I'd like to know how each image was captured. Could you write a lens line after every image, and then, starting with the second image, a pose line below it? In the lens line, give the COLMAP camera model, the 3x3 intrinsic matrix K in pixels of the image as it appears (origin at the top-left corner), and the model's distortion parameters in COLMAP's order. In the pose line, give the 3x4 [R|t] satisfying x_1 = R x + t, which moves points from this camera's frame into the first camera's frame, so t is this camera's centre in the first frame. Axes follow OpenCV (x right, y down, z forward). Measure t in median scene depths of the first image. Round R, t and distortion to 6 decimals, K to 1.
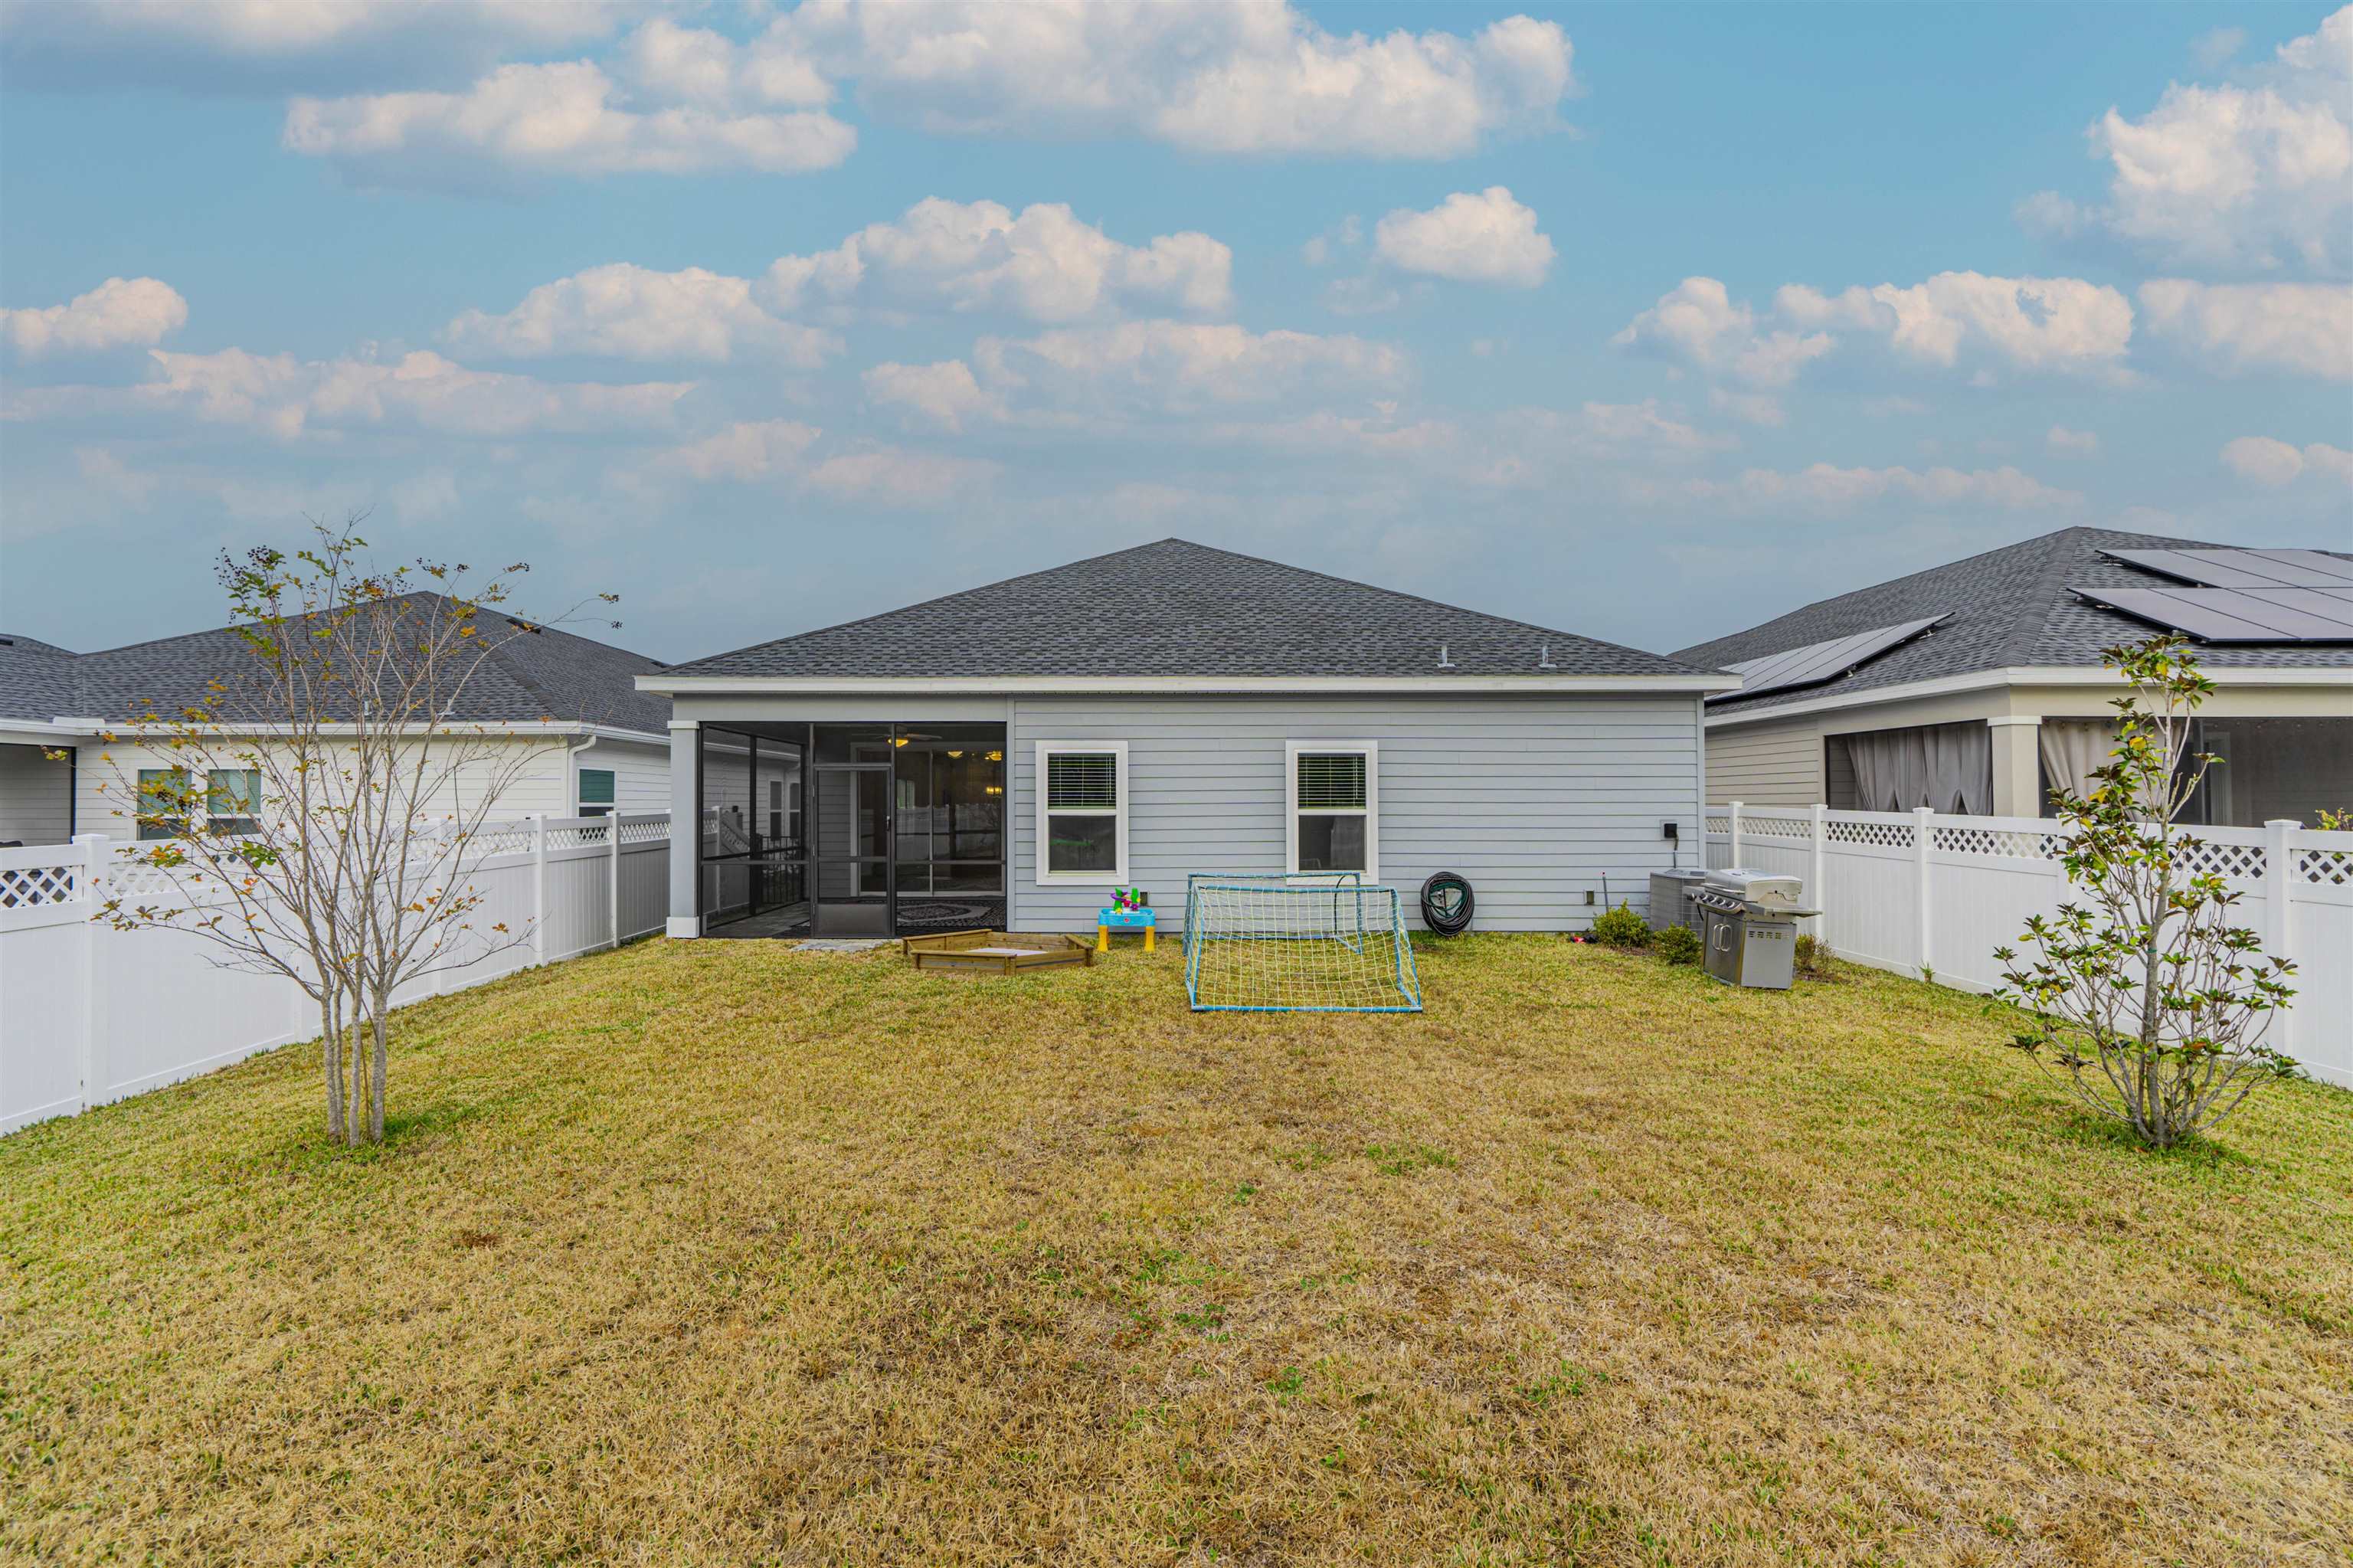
lens RADIAL K [[1082.4, 0, 1169.9], [0, 1082.4, 778.7], [0, 0, 1]] dist [-0.000866, 0.000421]
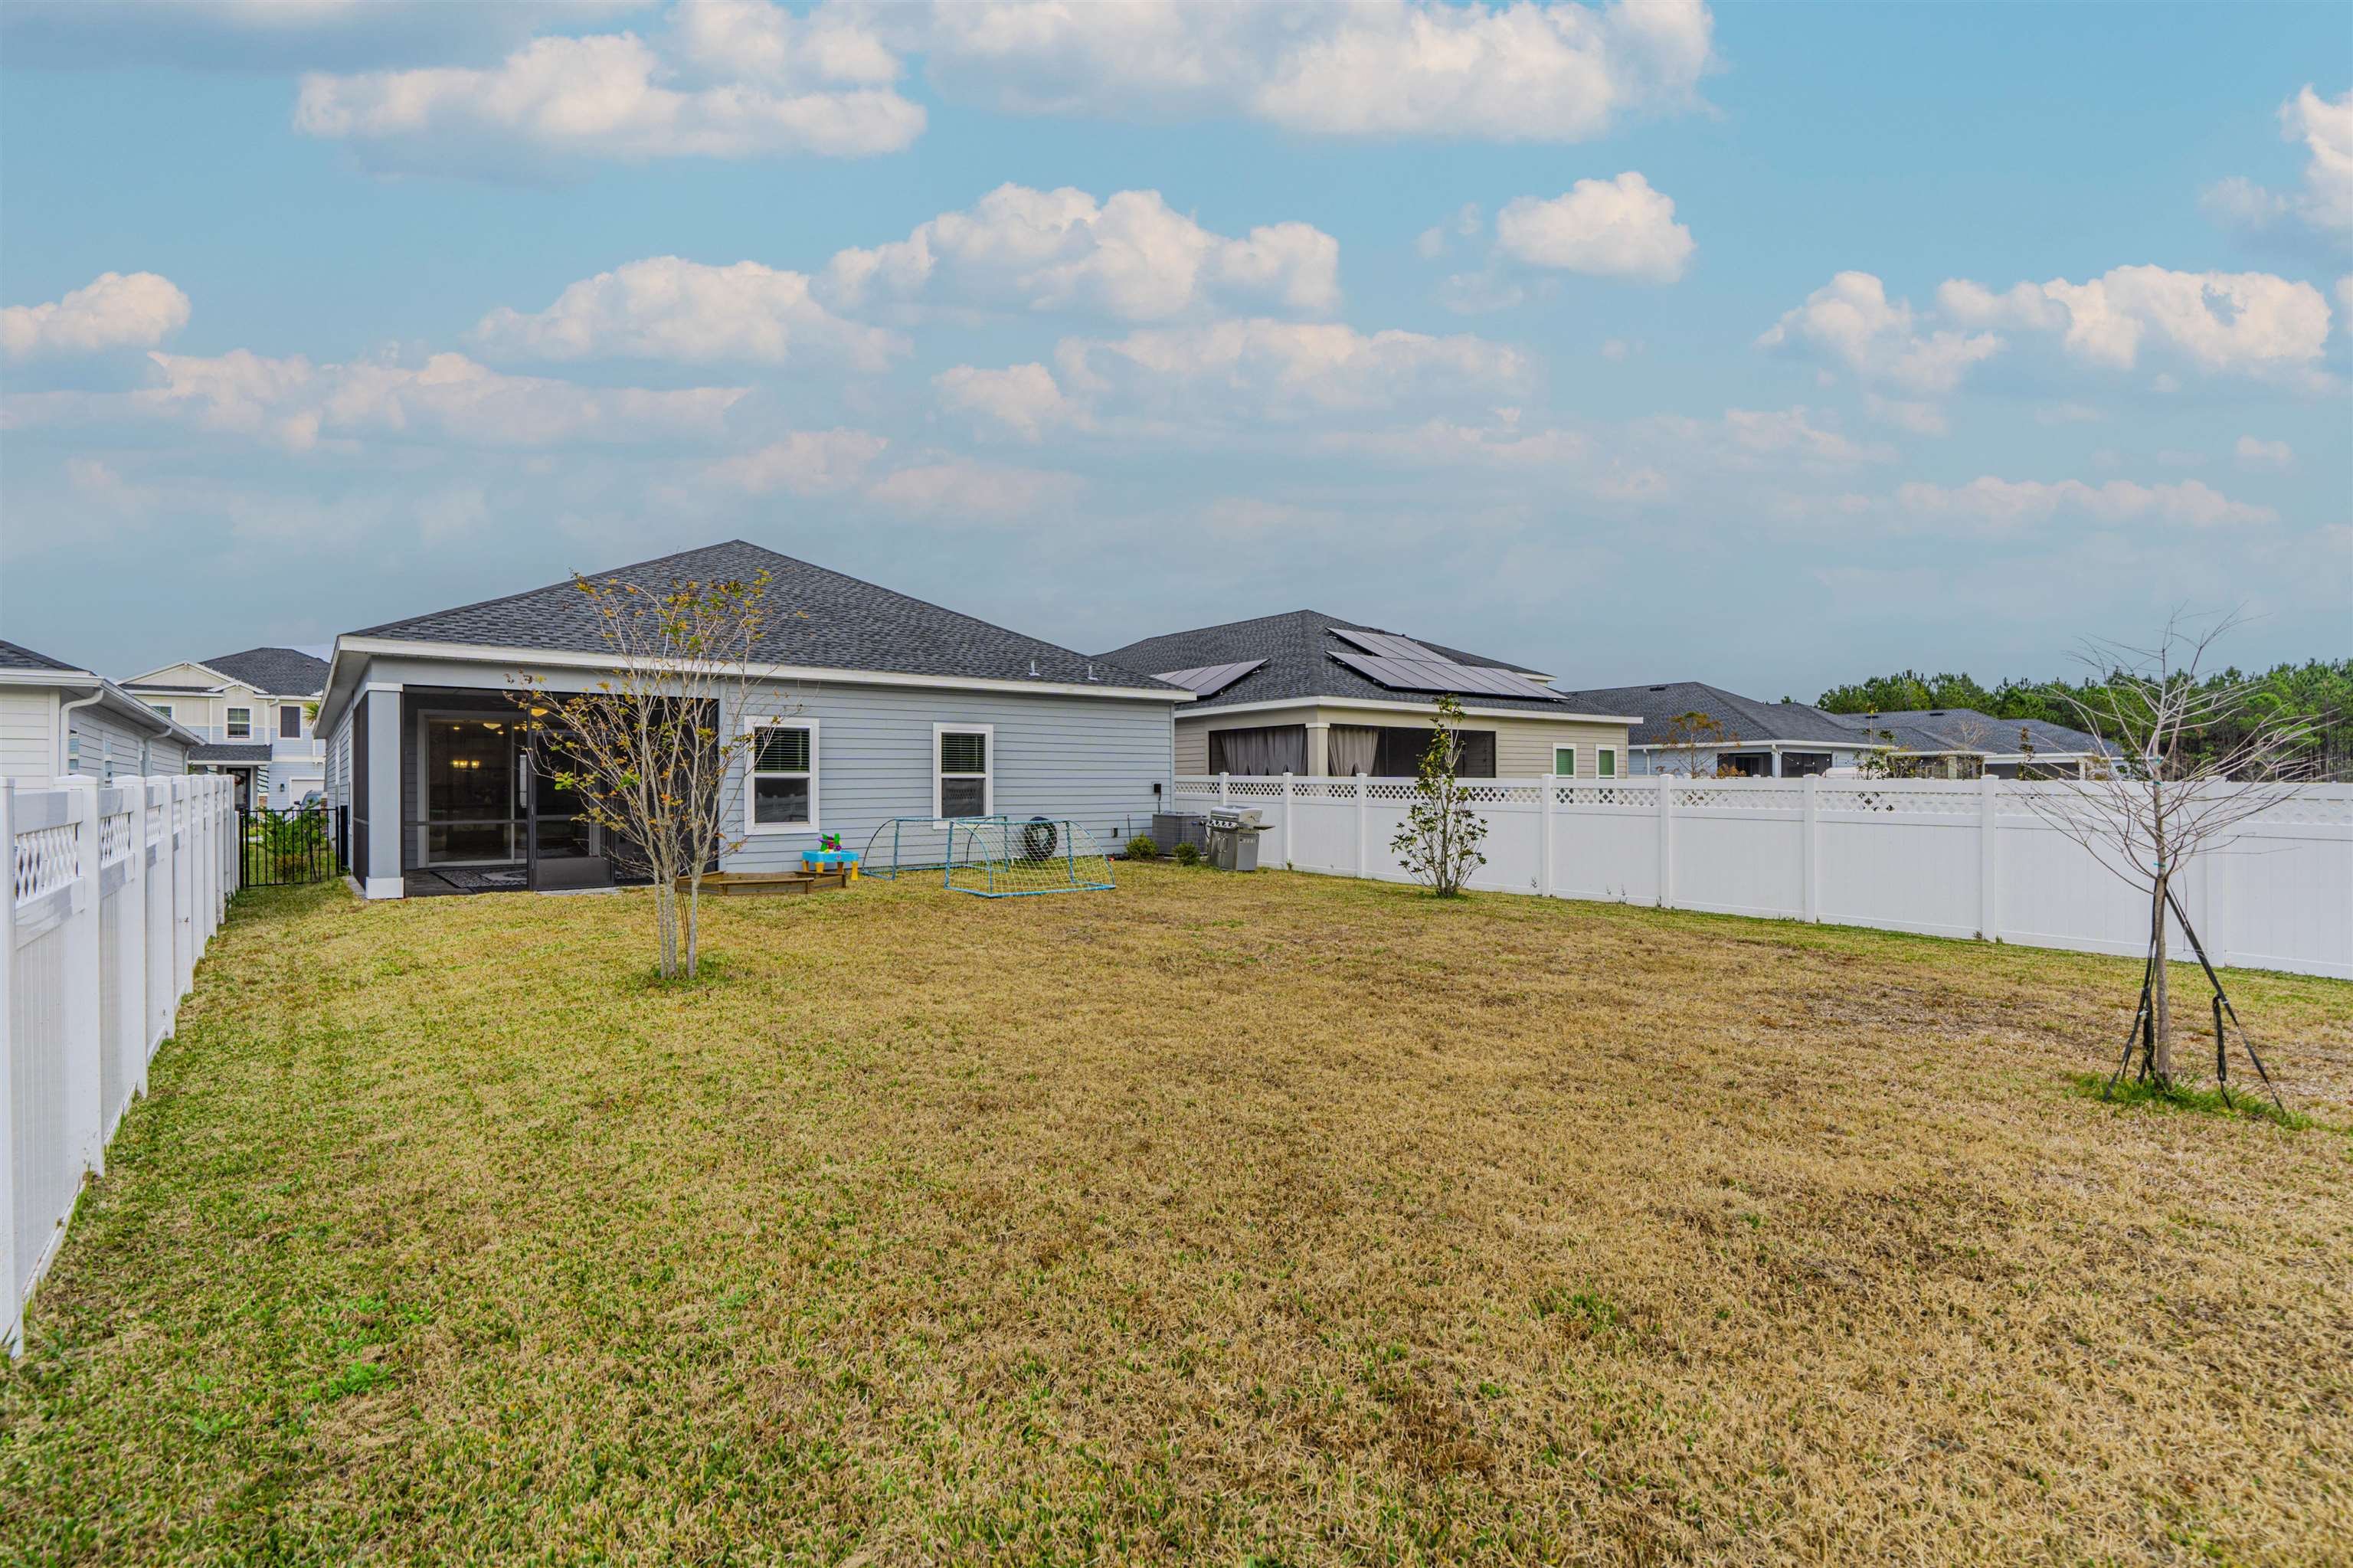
lens RADIAL K [[1082.4, 0, 1169.9], [0, 1082.4, 778.7], [0, 0, 1]] dist [-0.000866, 0.000421]
pose [[0.784061, 0.001908, 0.620681, -0.502470], [-0.008687, 0.999931, 0.007900, 0.021468], [-0.620623, -0.011586, 0.784024, -0.247866]]
